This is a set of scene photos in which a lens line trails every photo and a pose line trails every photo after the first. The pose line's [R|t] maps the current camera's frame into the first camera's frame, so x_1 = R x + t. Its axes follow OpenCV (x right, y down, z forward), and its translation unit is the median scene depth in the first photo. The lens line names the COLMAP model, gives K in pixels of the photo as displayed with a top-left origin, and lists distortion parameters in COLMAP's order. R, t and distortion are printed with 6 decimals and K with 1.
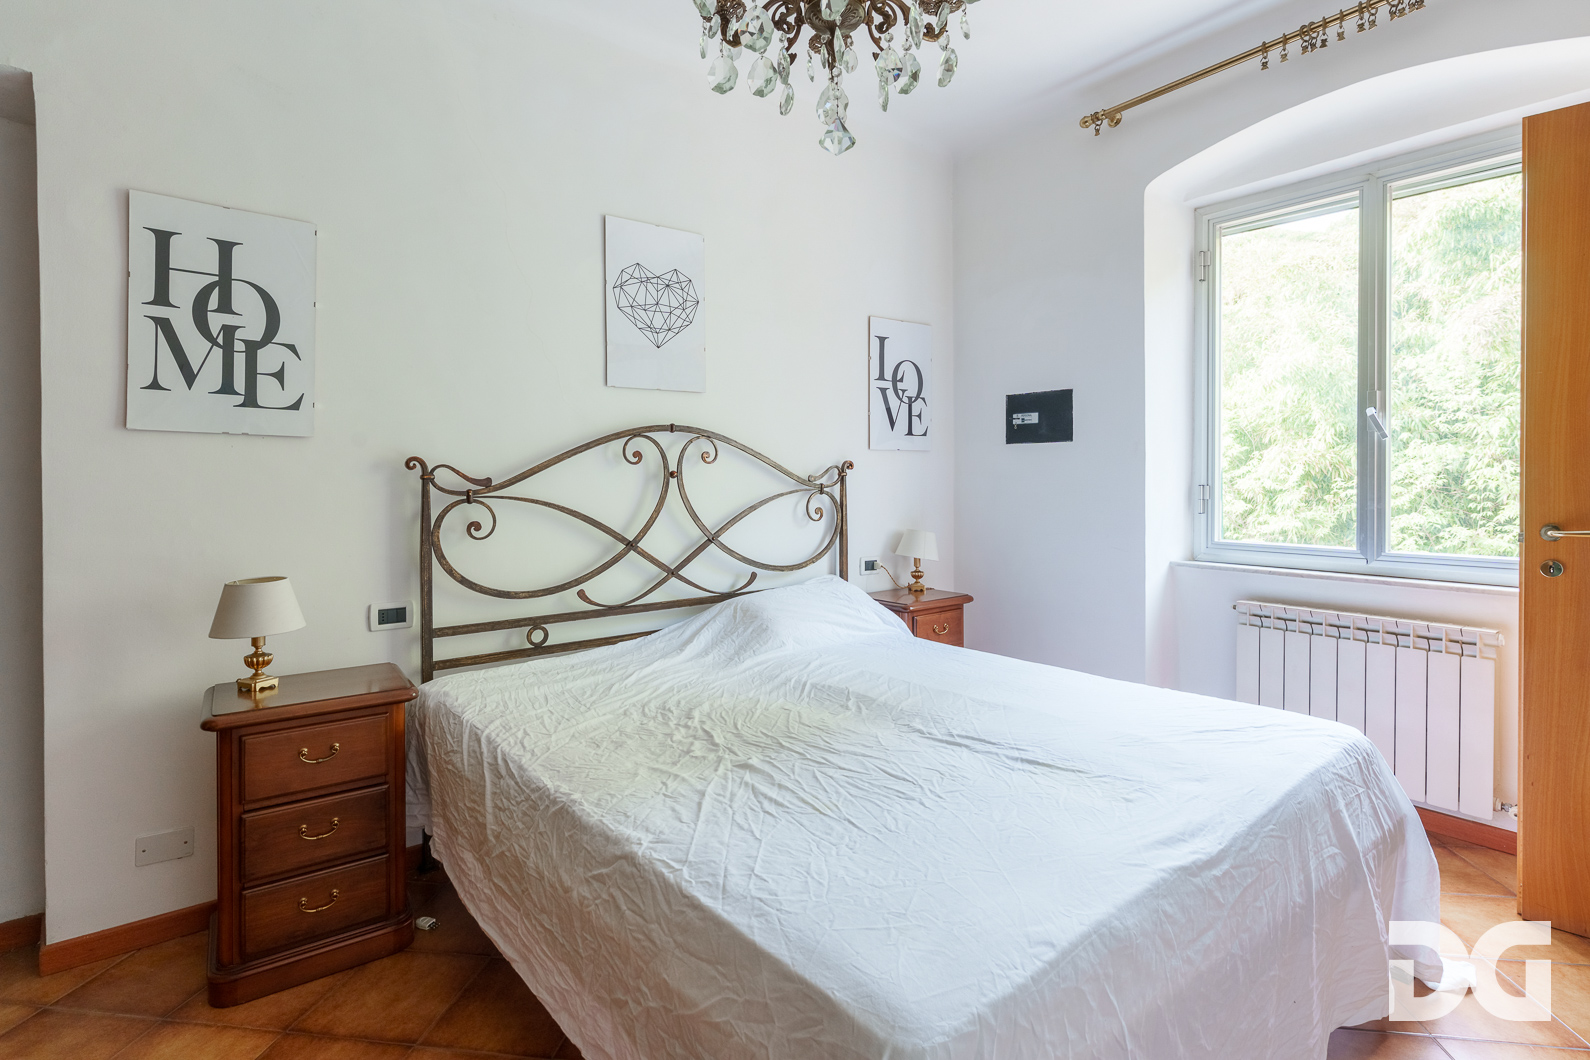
lens RADIAL K [[772.9, 0, 795.5], [0, 772.9, 485.8], [0, 0, 1]] dist [-0.001748, -0.000043]
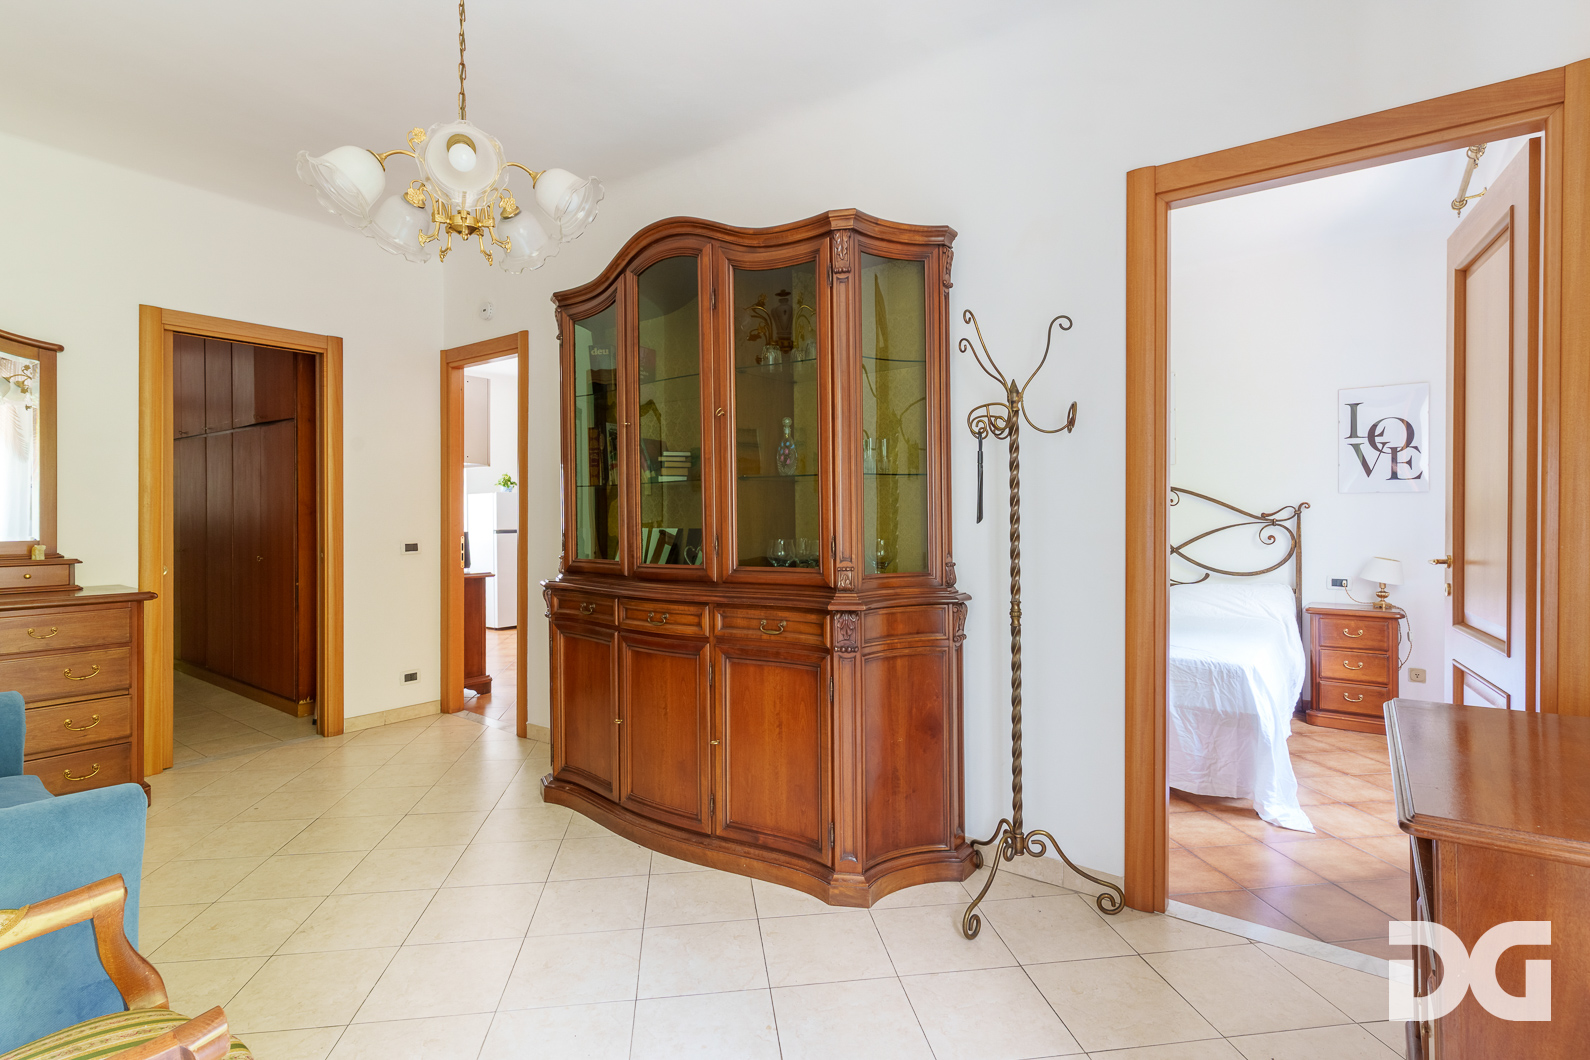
lens RADIAL K [[758.6, 0, 790.1], [0, 758.6, 515.1], [0, 0, 1]] dist [0.000784, 0.001027]
pose [[0.254863, 0.007010, -0.966952, 1.441809], [-0.010291, 0.999937, 0.004536, -0.008120], [0.966922, 0.008795, 0.254919, -0.279764]]
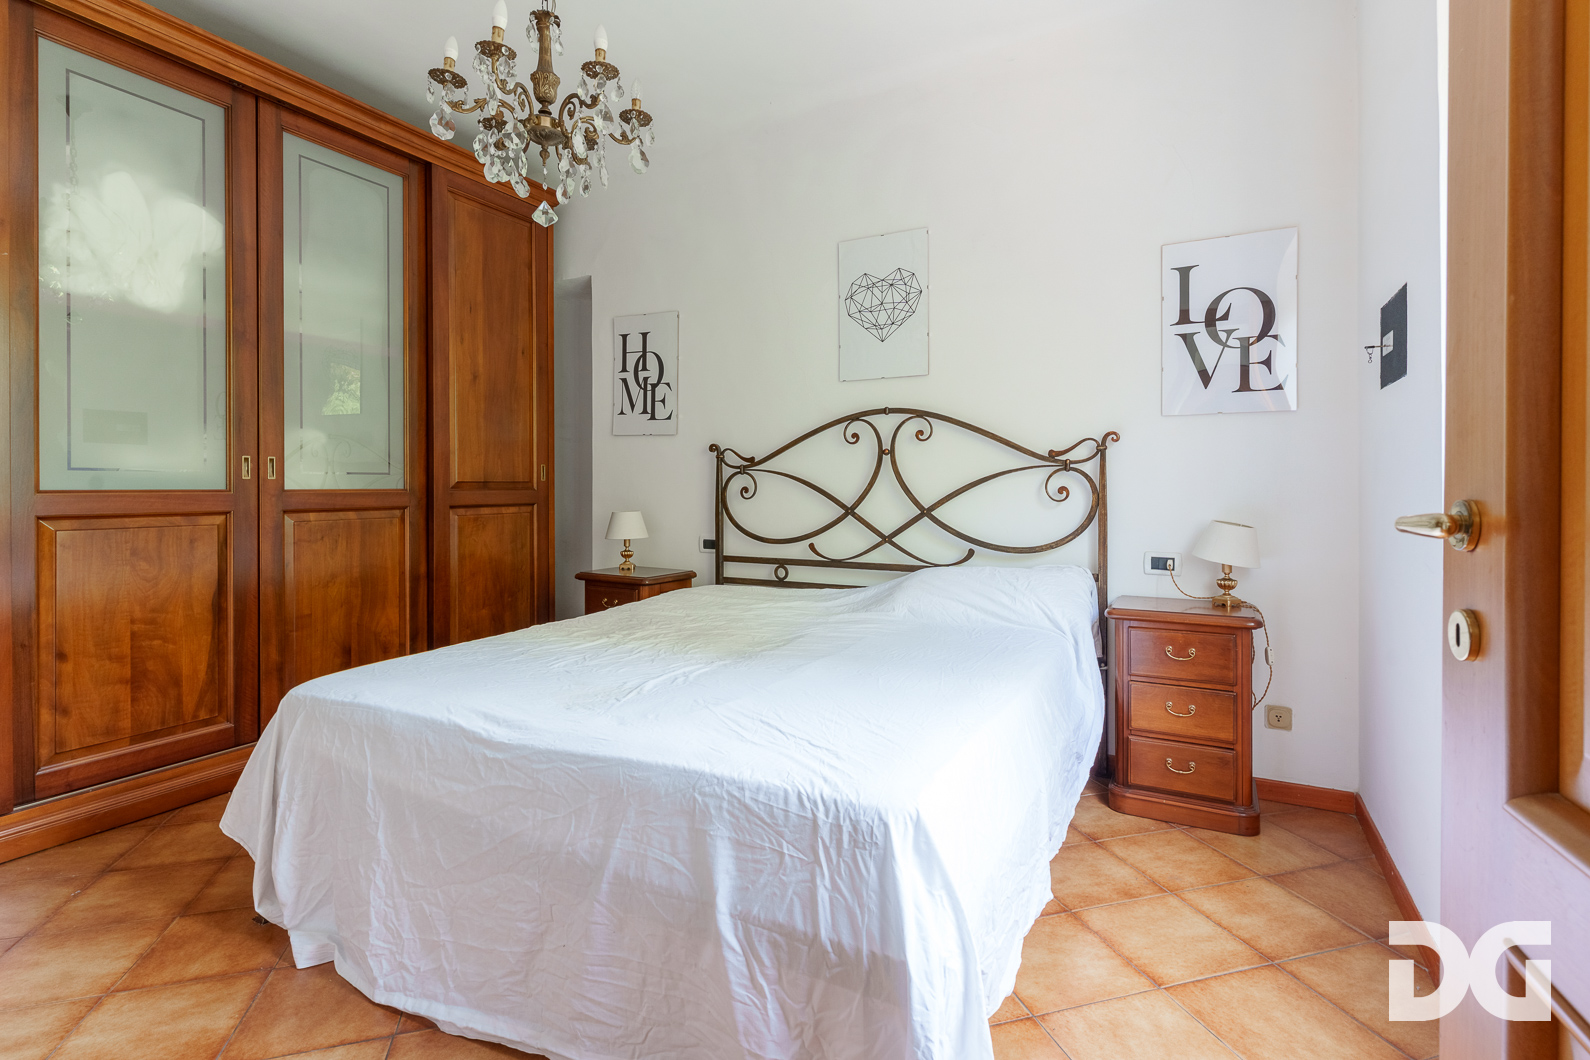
lens RADIAL K [[772.9, 0, 795.5], [0, 772.9, 485.8], [0, 0, 1]] dist [-0.001748, -0.000043]
pose [[0.401985, 0.007800, -0.915613, 0.879906], [-0.012328, 0.999919, 0.003105, 0.035240], [0.915563, 0.010040, 0.402049, 0.454333]]
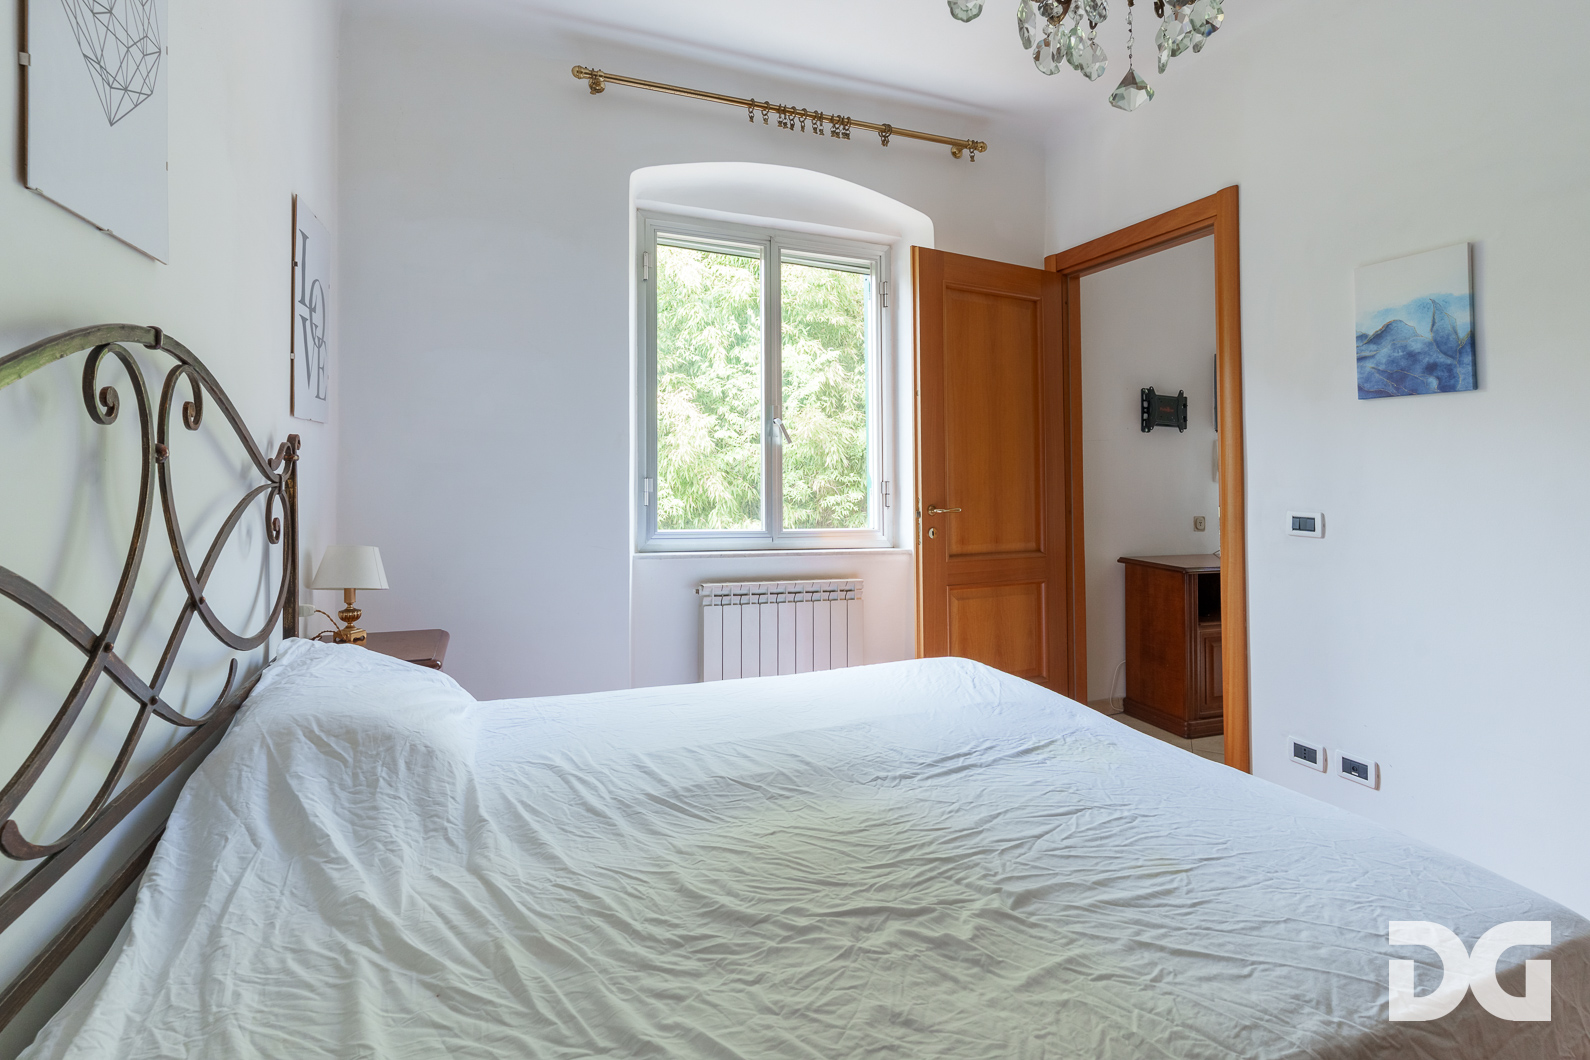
lens RADIAL K [[771.0, 0, 795.8], [0, 771.0, 463.0], [0, 0, 1]] dist [-0.001617, 0.000736]
pose [[0.291162, 0.019064, 0.956484, -0.475782], [-0.008116, 0.999815, -0.017457, -0.006761], [-0.956639, -0.002680, 0.291263, 0.601270]]
